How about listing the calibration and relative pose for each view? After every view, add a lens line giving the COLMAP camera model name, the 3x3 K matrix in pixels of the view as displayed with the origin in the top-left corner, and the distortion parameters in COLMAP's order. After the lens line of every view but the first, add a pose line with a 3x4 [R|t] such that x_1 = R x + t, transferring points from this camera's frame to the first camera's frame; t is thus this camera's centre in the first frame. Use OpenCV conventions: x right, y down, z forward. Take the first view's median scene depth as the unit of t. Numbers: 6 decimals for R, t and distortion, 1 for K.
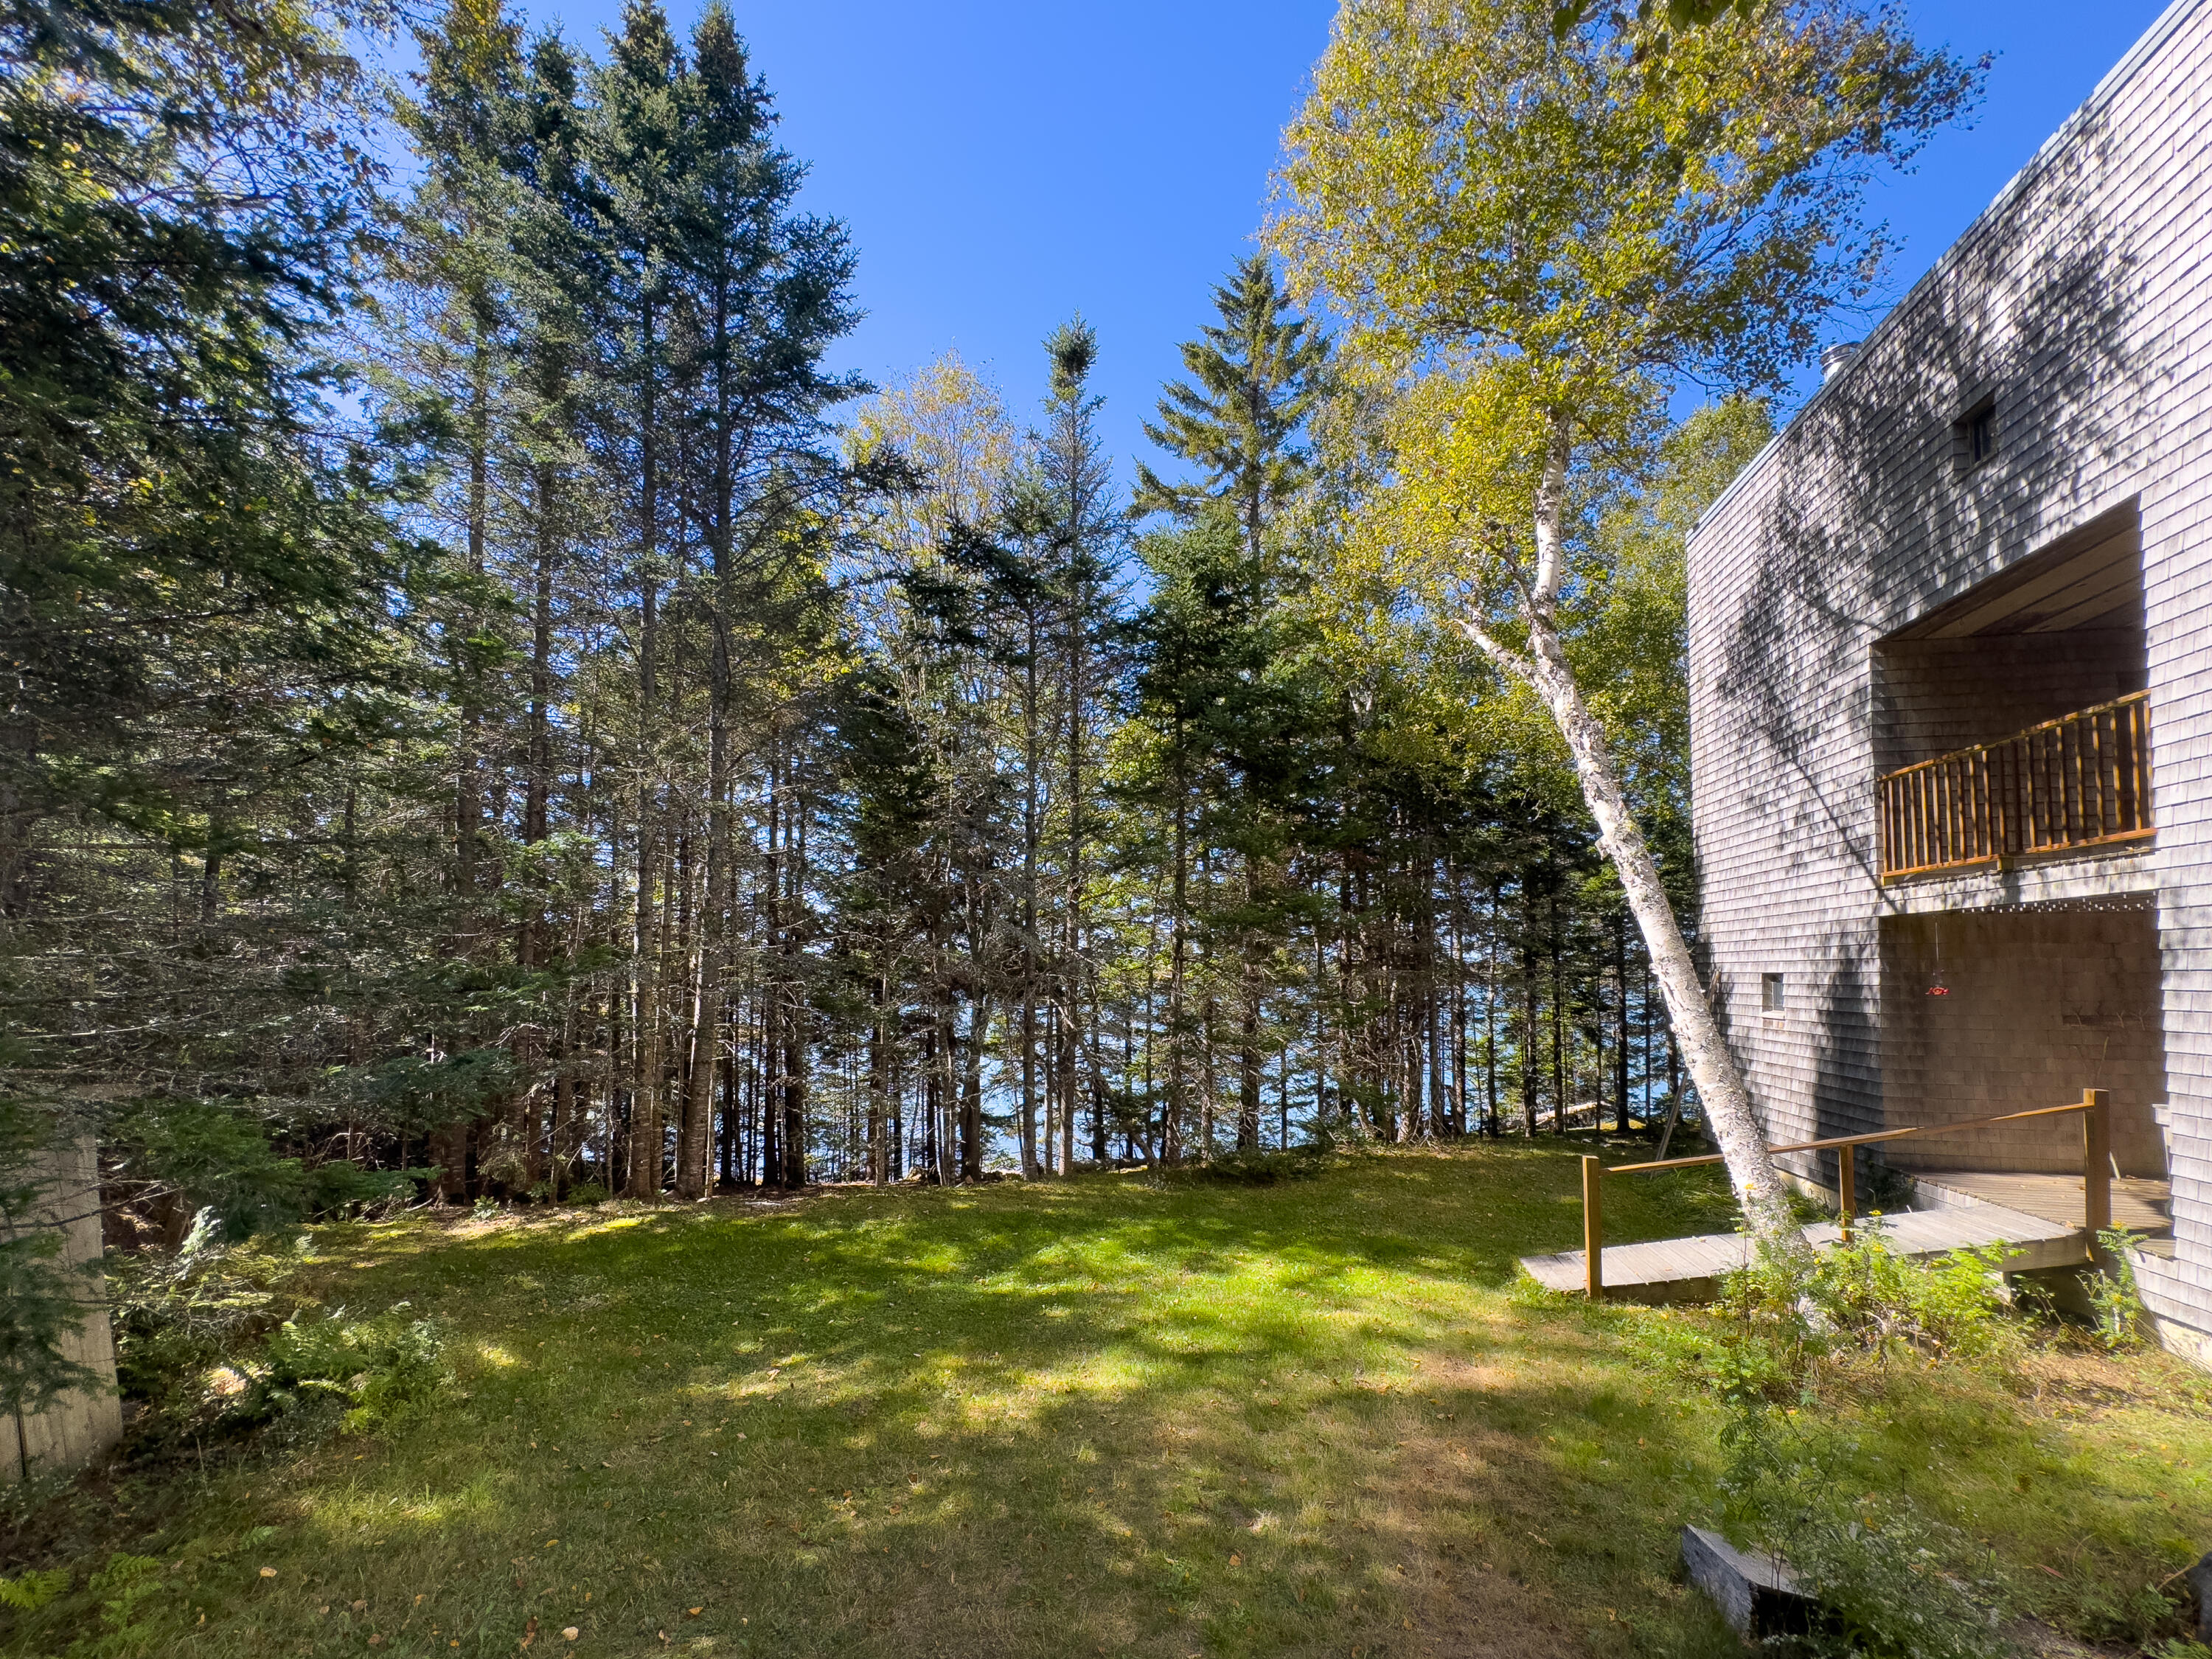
lens RADIAL K [[962.3, 0, 1108.9], [0, 962.3, 843.9], [0, 0, 1]] dist [0.002973, -0.000343]
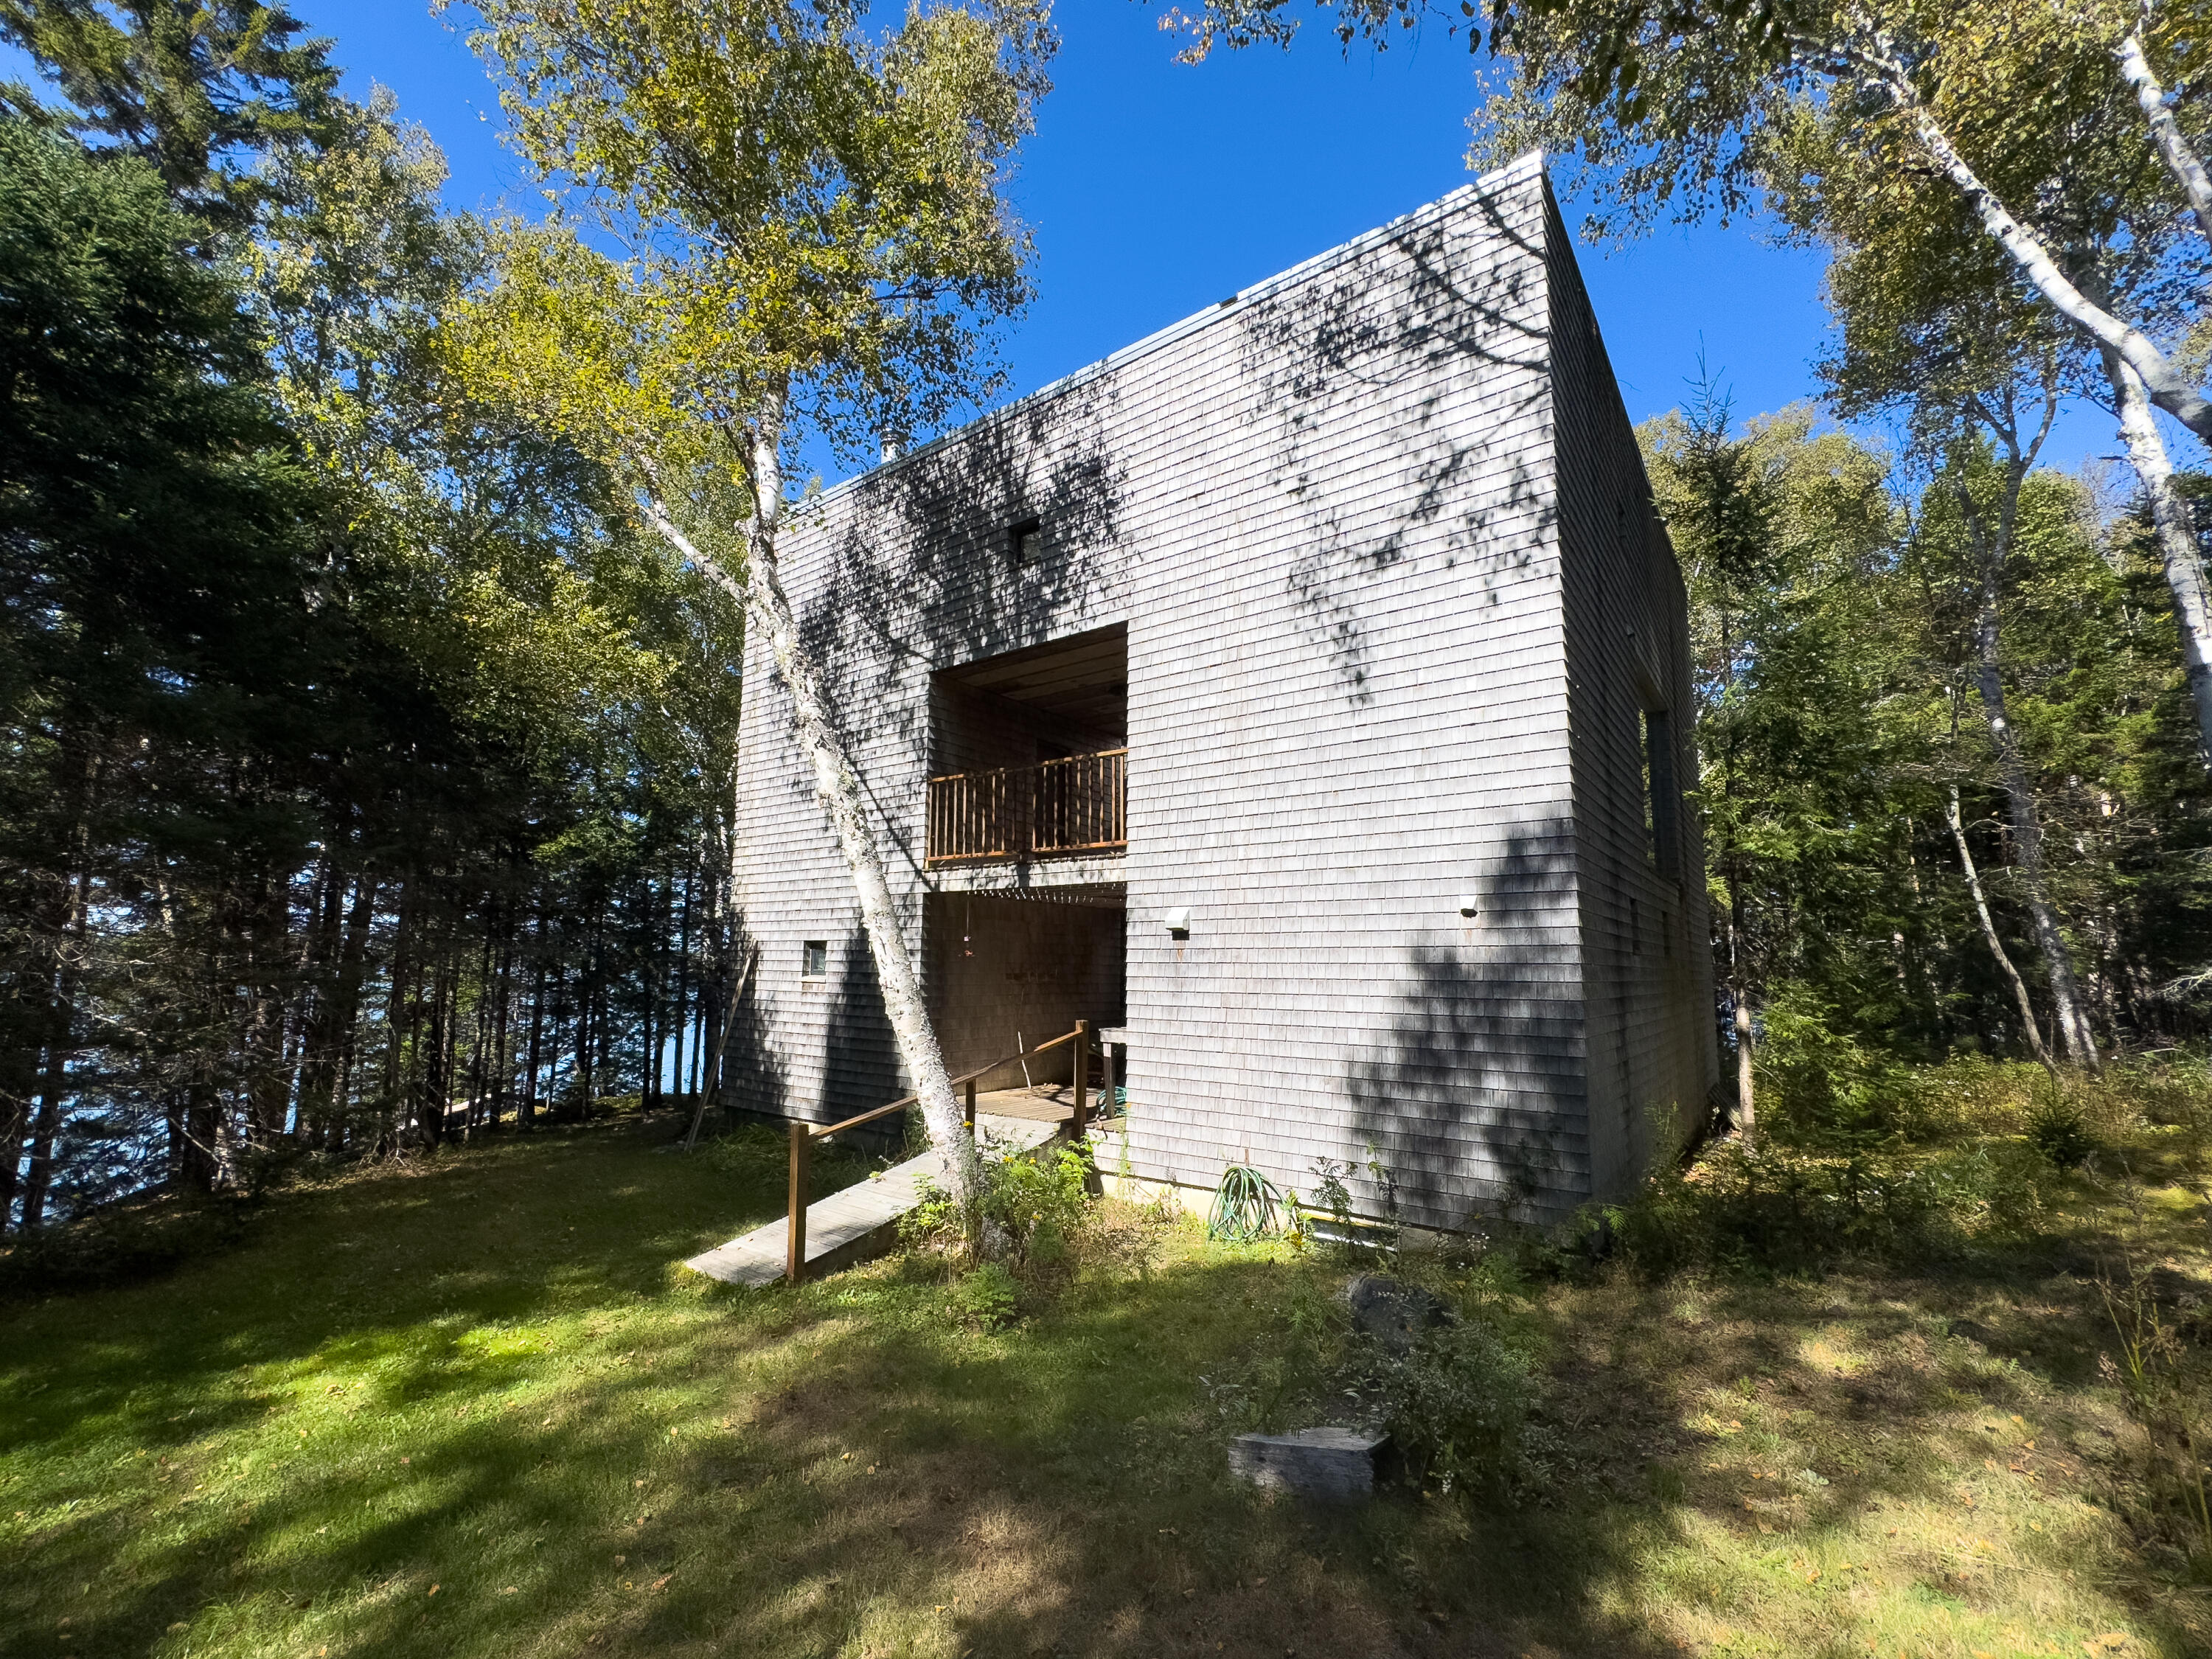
lens RADIAL K [[962.3, 0, 1108.4], [0, 962.3, 812.3], [0, 0, 1]] dist [0.002973, -0.000343]
pose [[0.439175, 0.153184, 0.885246, -0.187217], [-0.131125, 0.985734, -0.105521, 0.073981], [-0.888781, -0.069735, 0.452996, 0.257494]]
